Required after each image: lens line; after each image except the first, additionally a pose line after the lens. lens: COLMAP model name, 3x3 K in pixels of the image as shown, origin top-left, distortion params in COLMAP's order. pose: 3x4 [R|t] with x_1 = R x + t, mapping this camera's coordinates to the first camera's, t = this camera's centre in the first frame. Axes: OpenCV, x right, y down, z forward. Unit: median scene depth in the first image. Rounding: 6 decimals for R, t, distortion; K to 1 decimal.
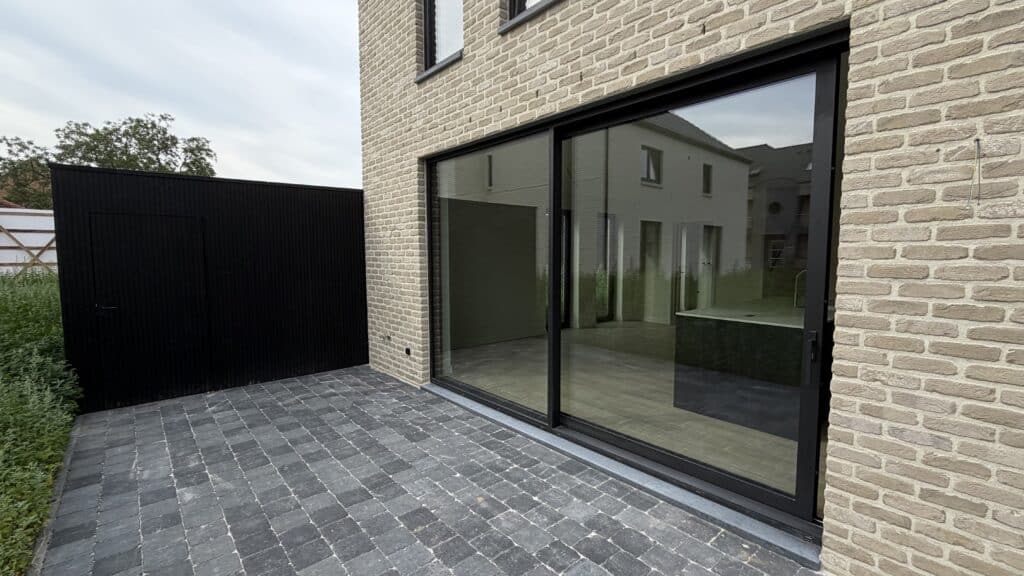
lens RADIAL K [[440.6, 0, 512.0], [0, 440.6, 288.0], [0, 0, 1]] dist [-0.002795, -0.000507]
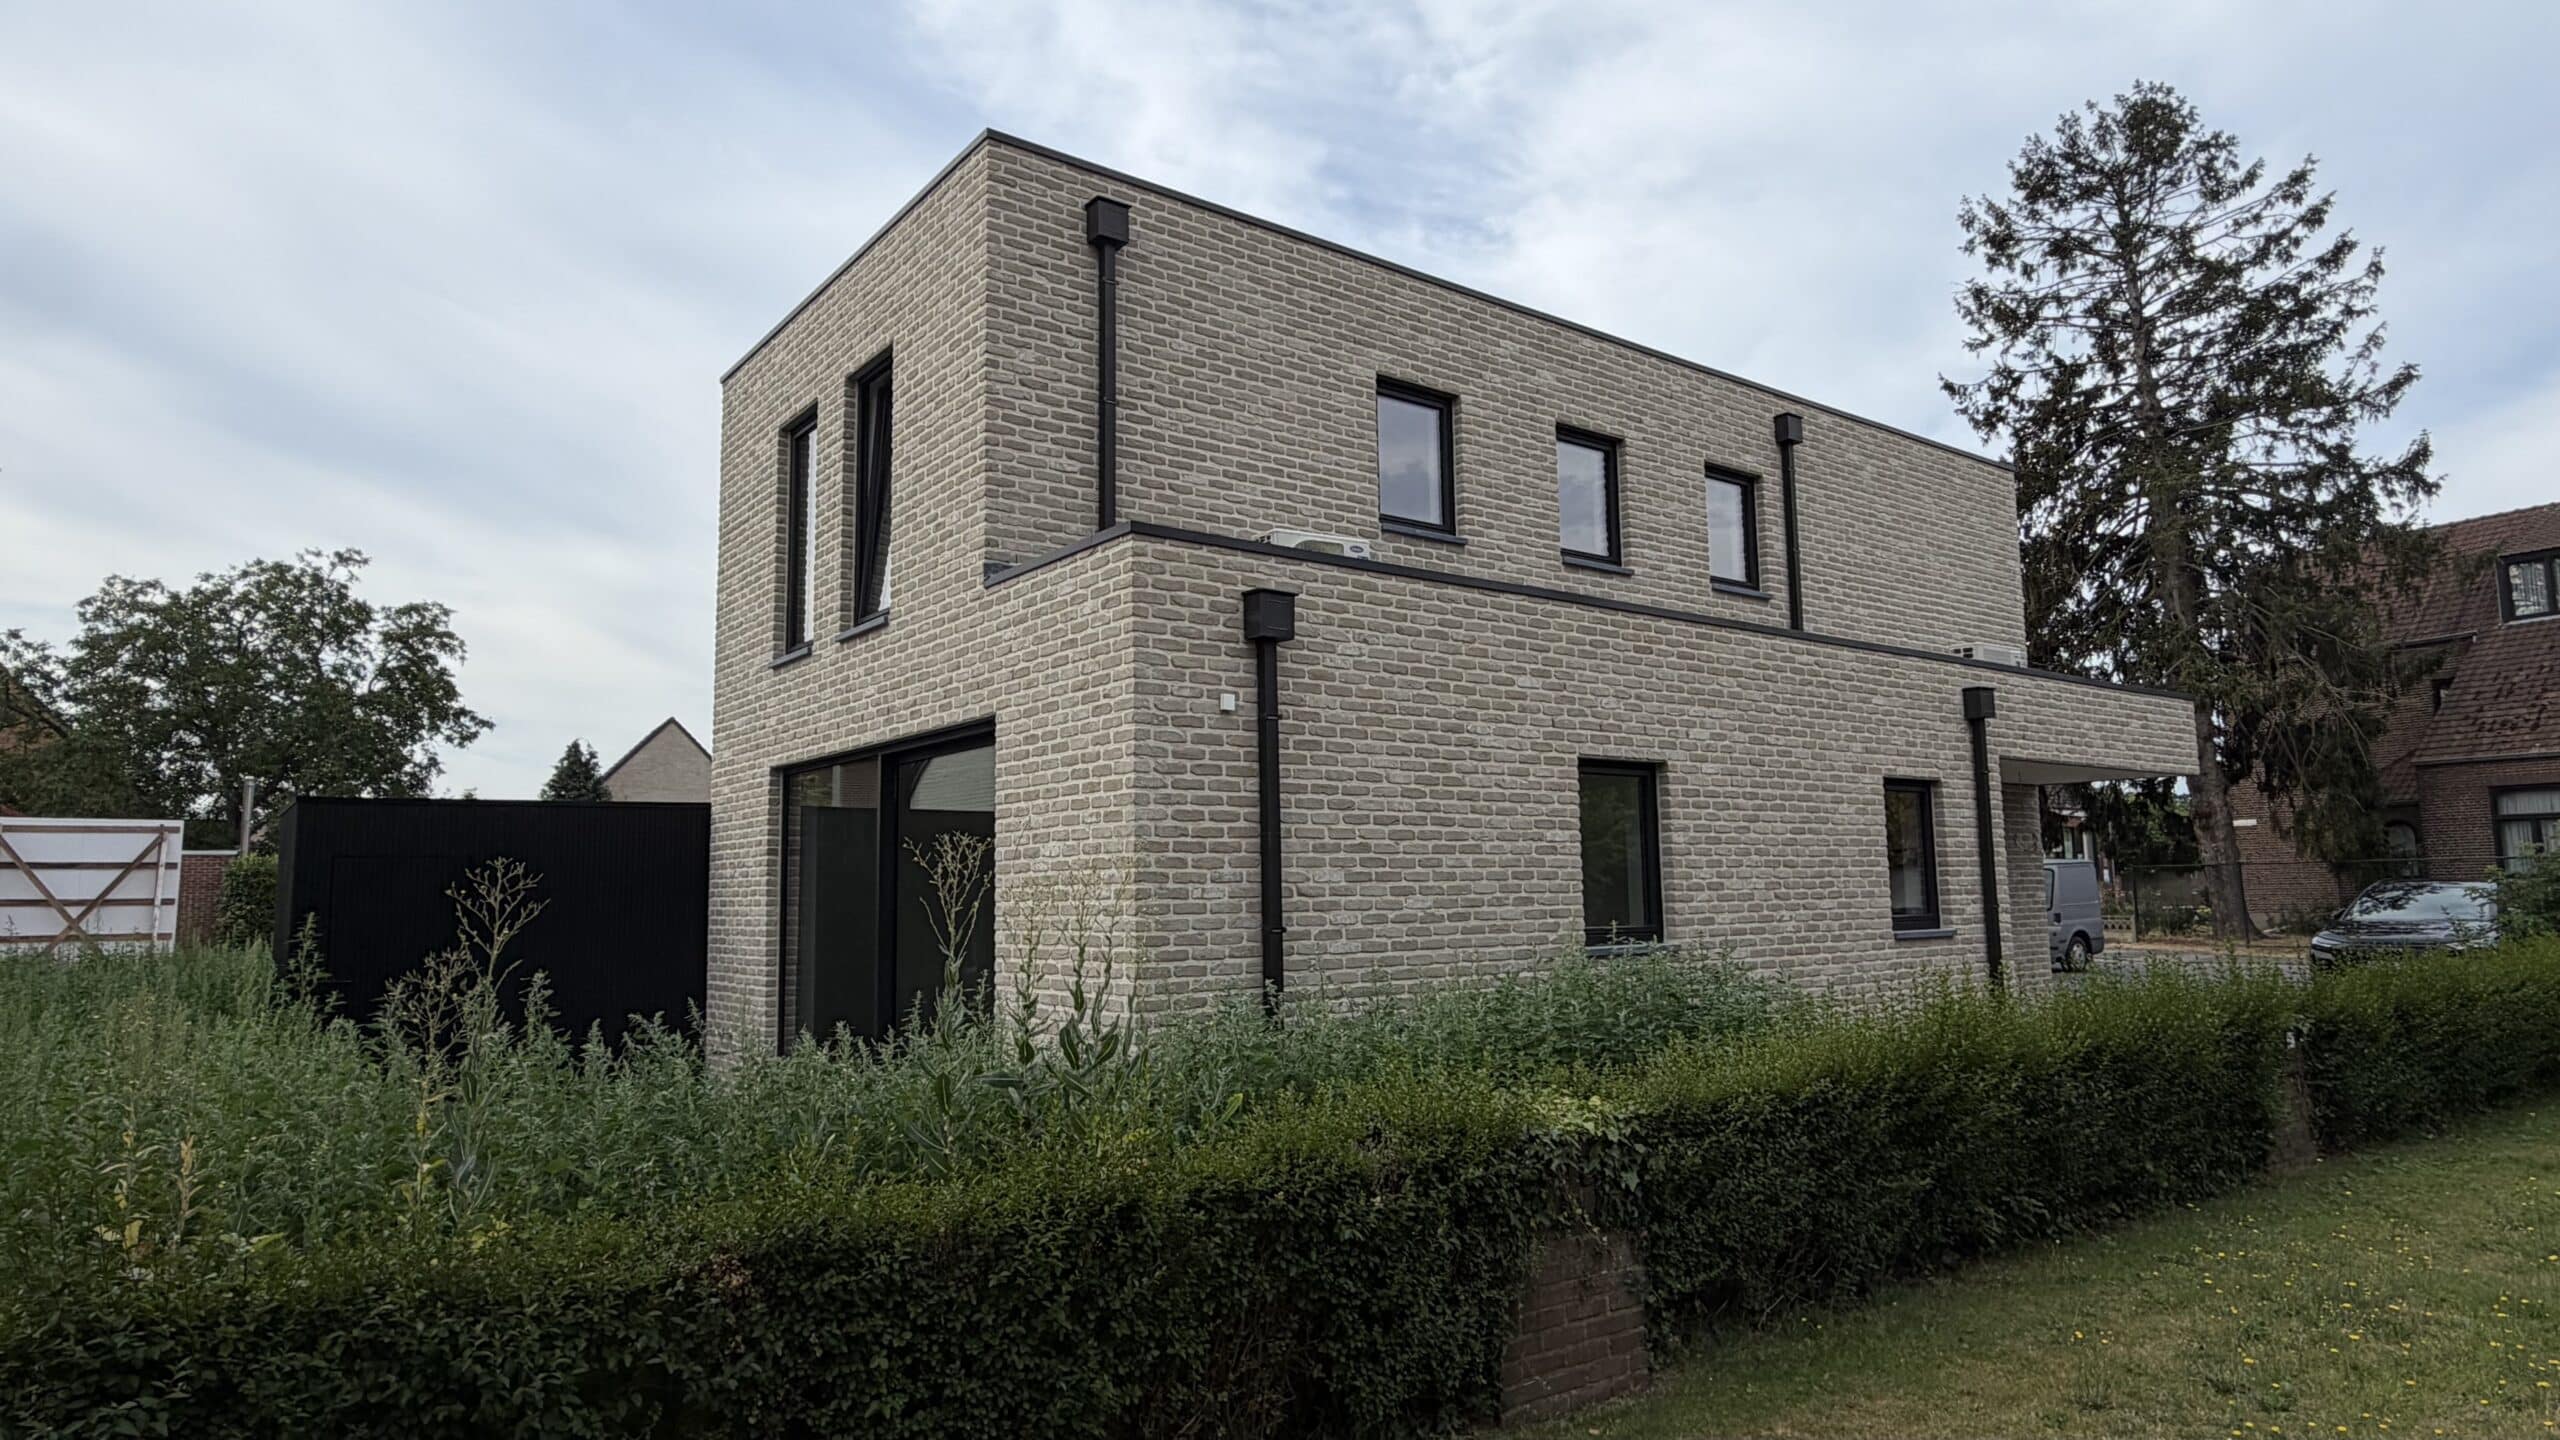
lens RADIAL K [[1469.8, 0, 1280.0], [0, 1469.8, 720.0], [0, 0, 1]] dist [0.004724, 0.000609]
pose [[0.997684, -0.023322, -0.063896, 0.114034], [0.010351, 0.980497, -0.196262, 0.015711], [0.067227, 0.195146, 0.978467, -0.192842]]
